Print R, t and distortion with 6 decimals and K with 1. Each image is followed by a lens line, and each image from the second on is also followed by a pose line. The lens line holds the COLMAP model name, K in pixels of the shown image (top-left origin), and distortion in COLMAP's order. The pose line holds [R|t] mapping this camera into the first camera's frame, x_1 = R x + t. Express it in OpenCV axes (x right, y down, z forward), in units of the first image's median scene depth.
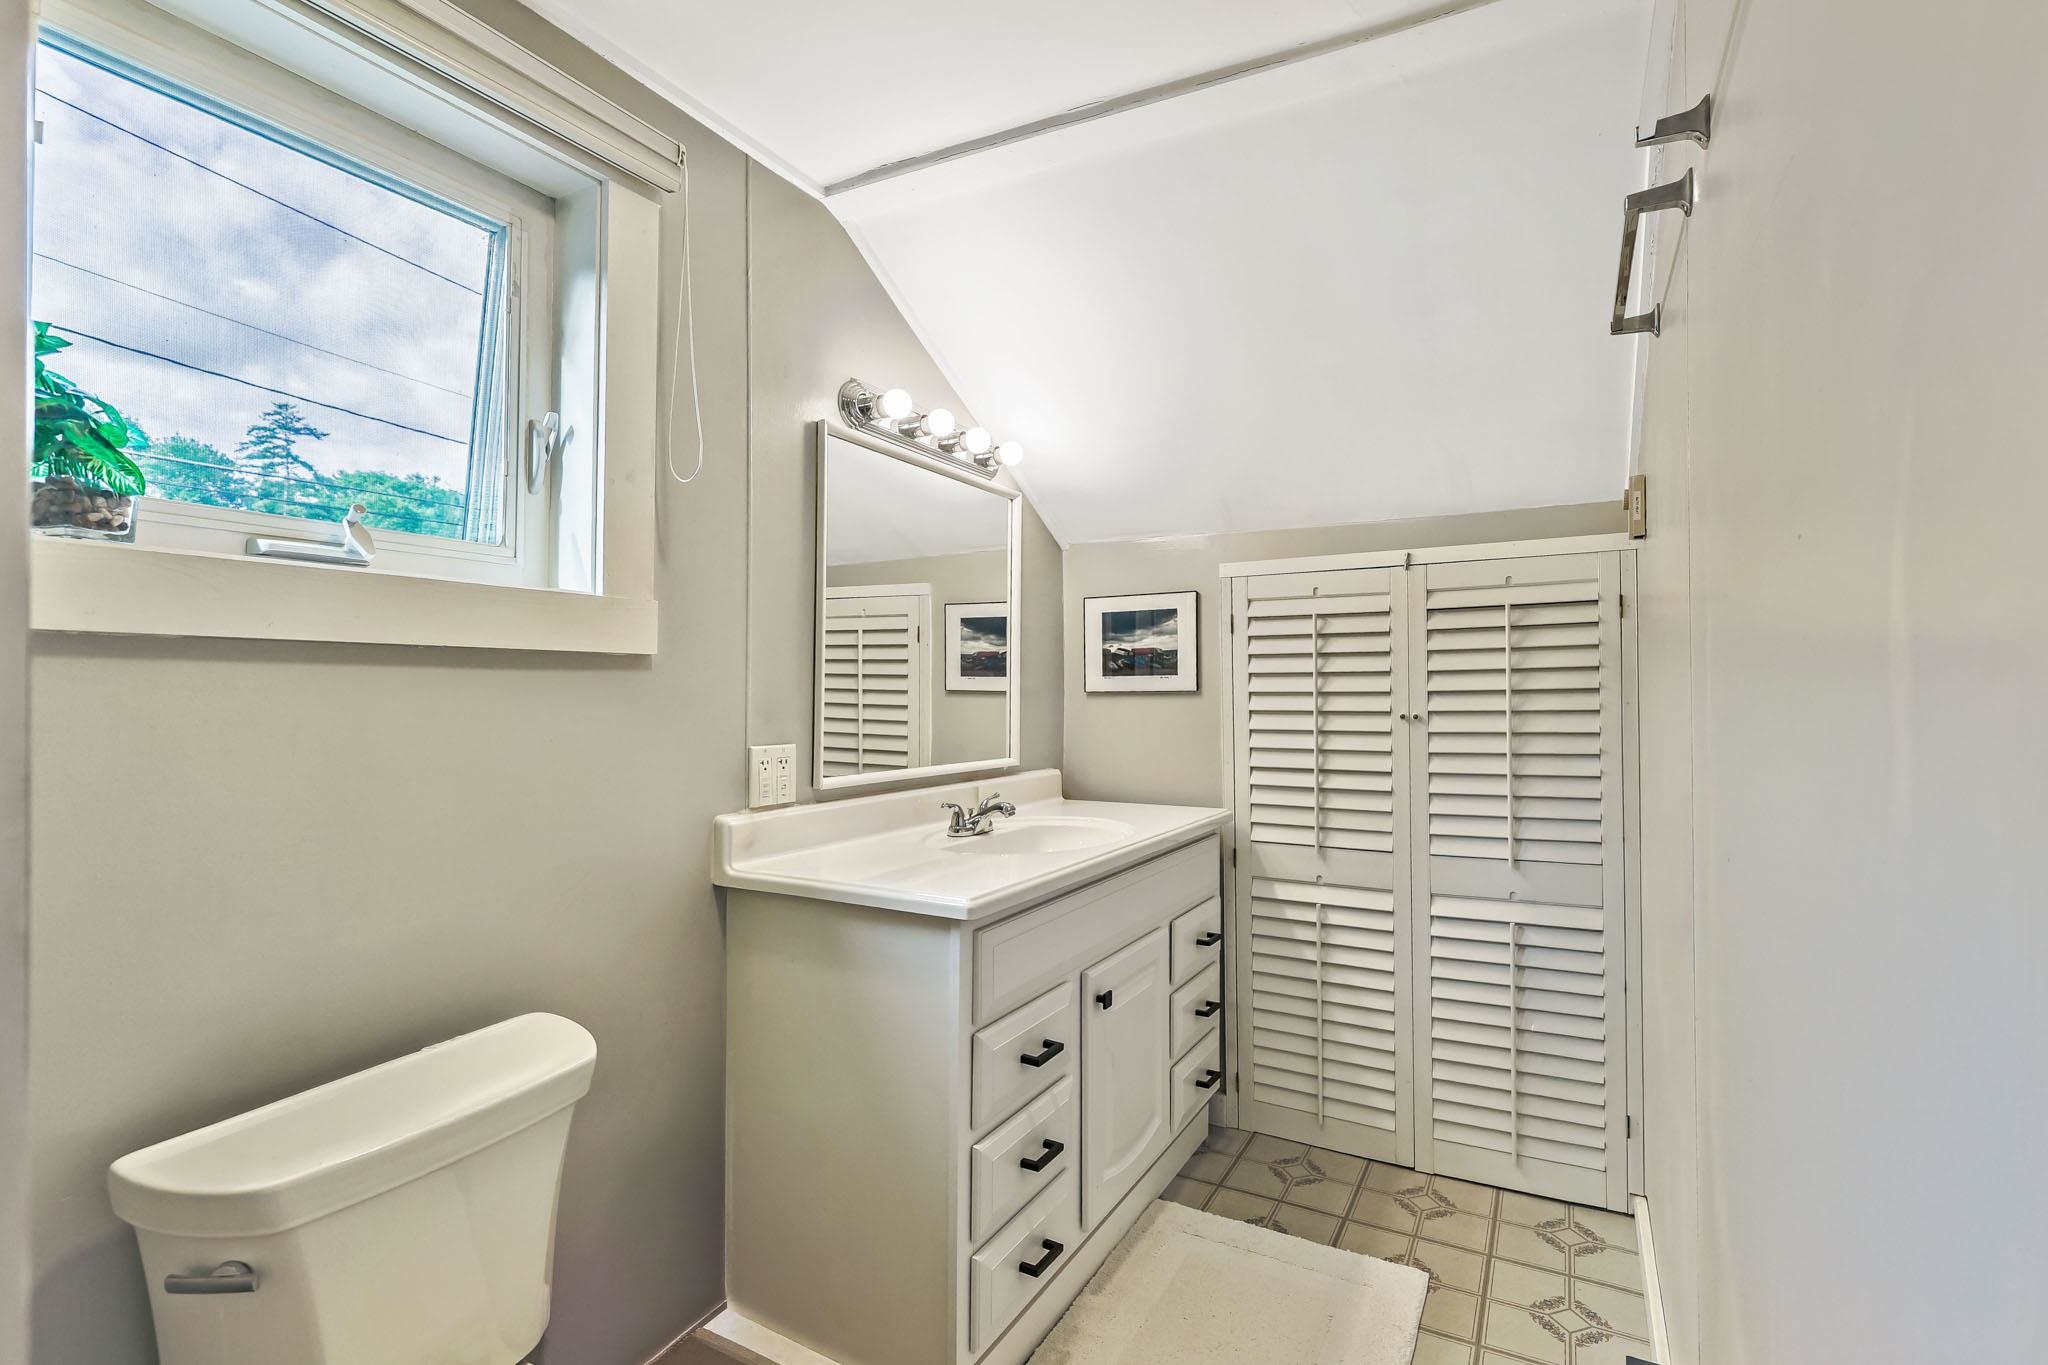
lens RADIAL K [[950.9, 0, 1032.8], [0, 950.9, 678.5], [0, 0, 1]] dist [-0.013042, 0.004021]
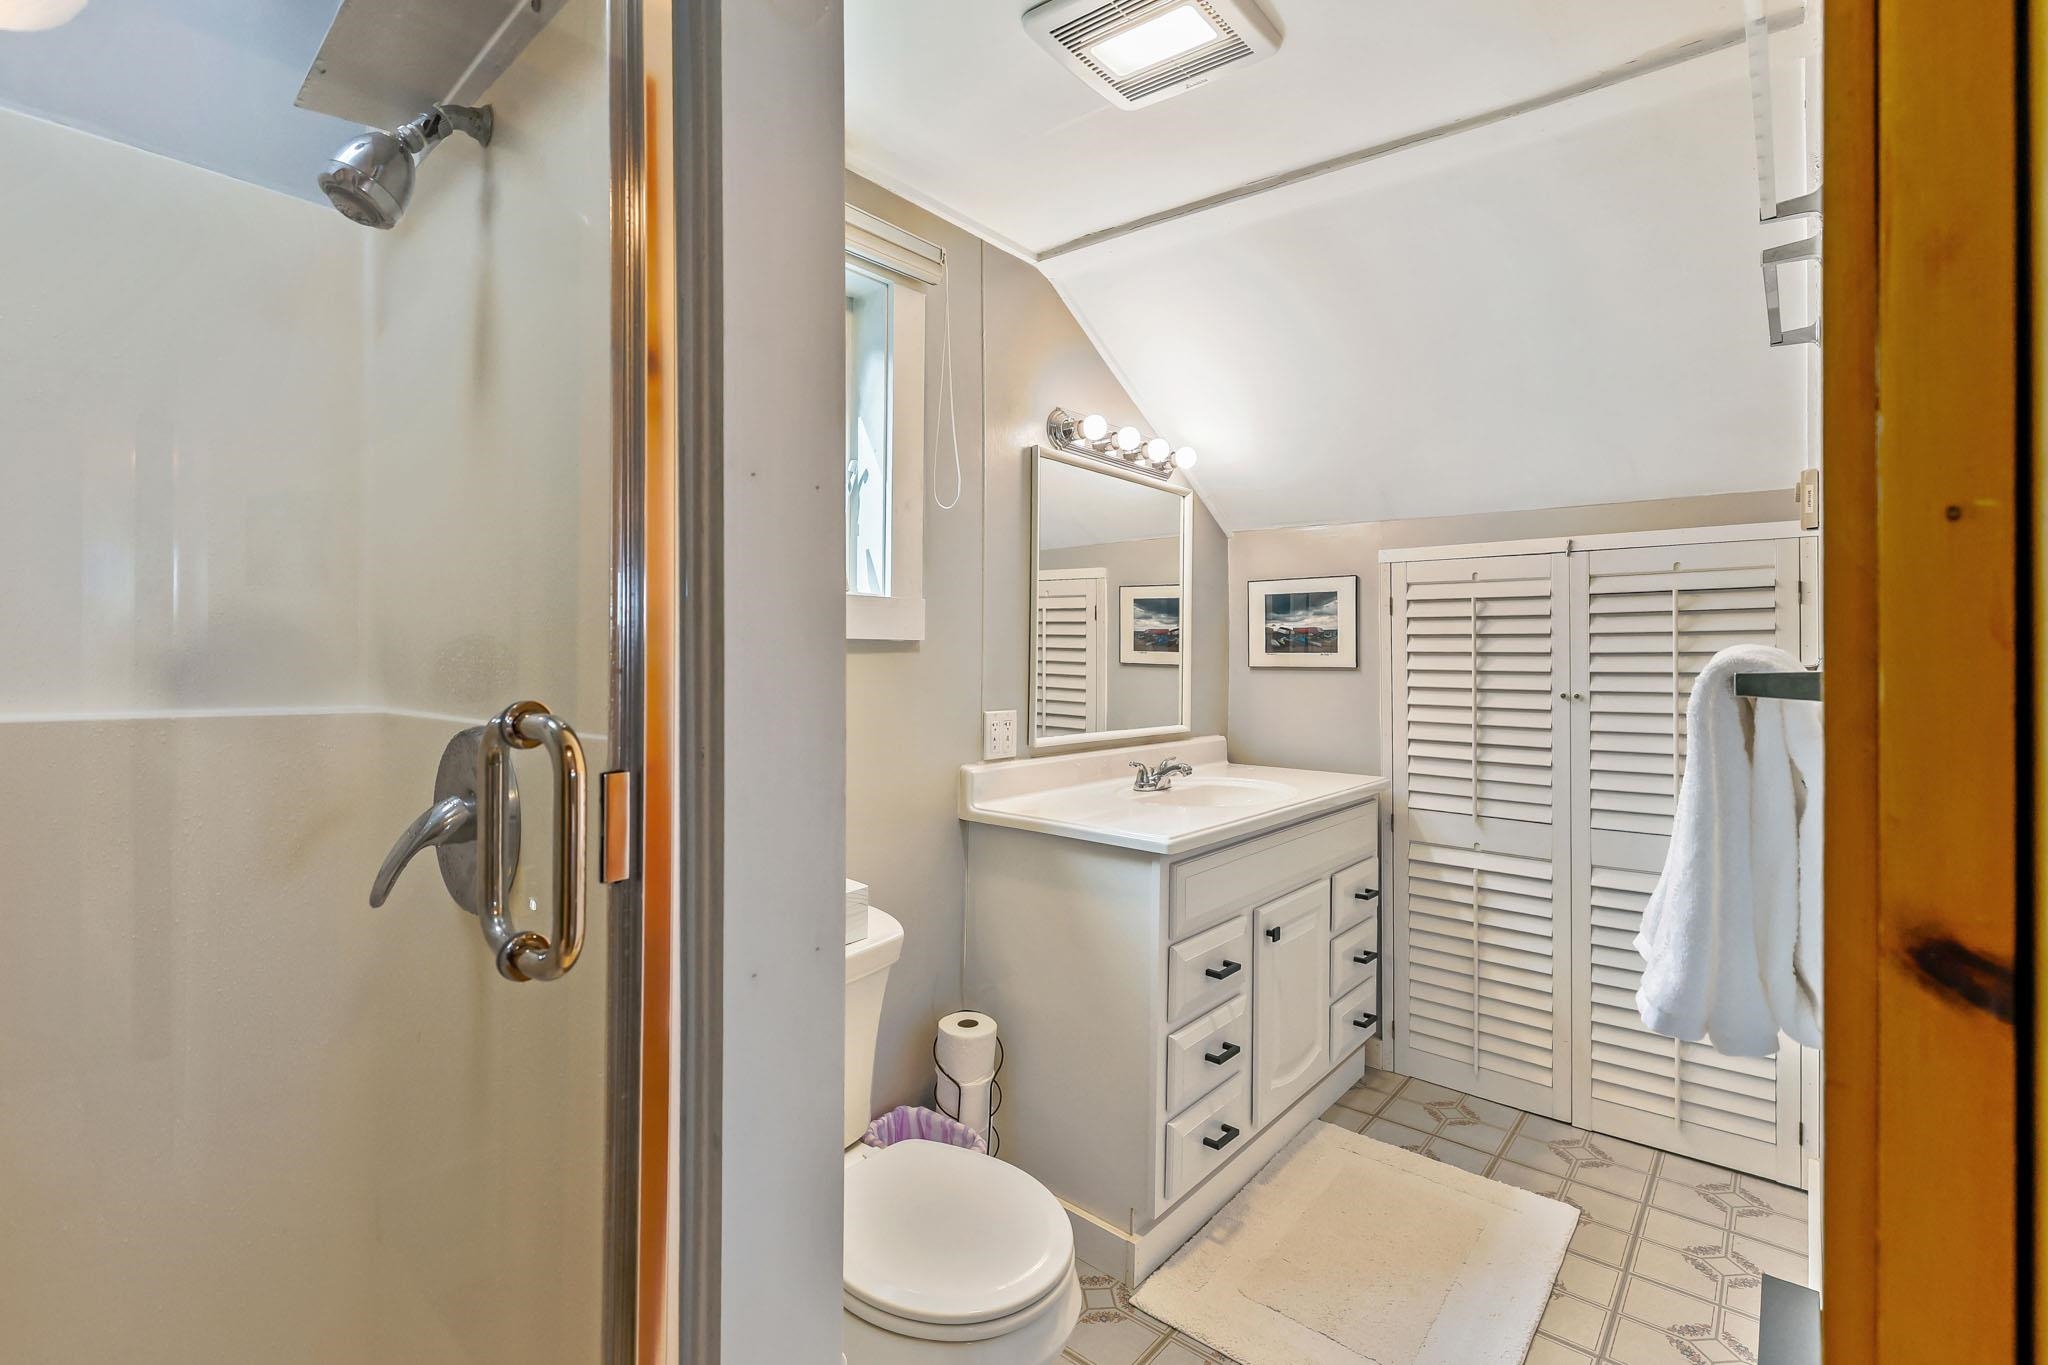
lens RADIAL K [[950.9, 0, 969.1], [0, 950.9, 634.5], [0, 0, 1]] dist [-0.013042, 0.004021]
pose [[0.978103, 0.007645, -0.207980, -0.043843], [-0.008894, 0.999948, -0.005068, -0.019271], [0.207930, 0.006807, 0.978120, -0.193585]]
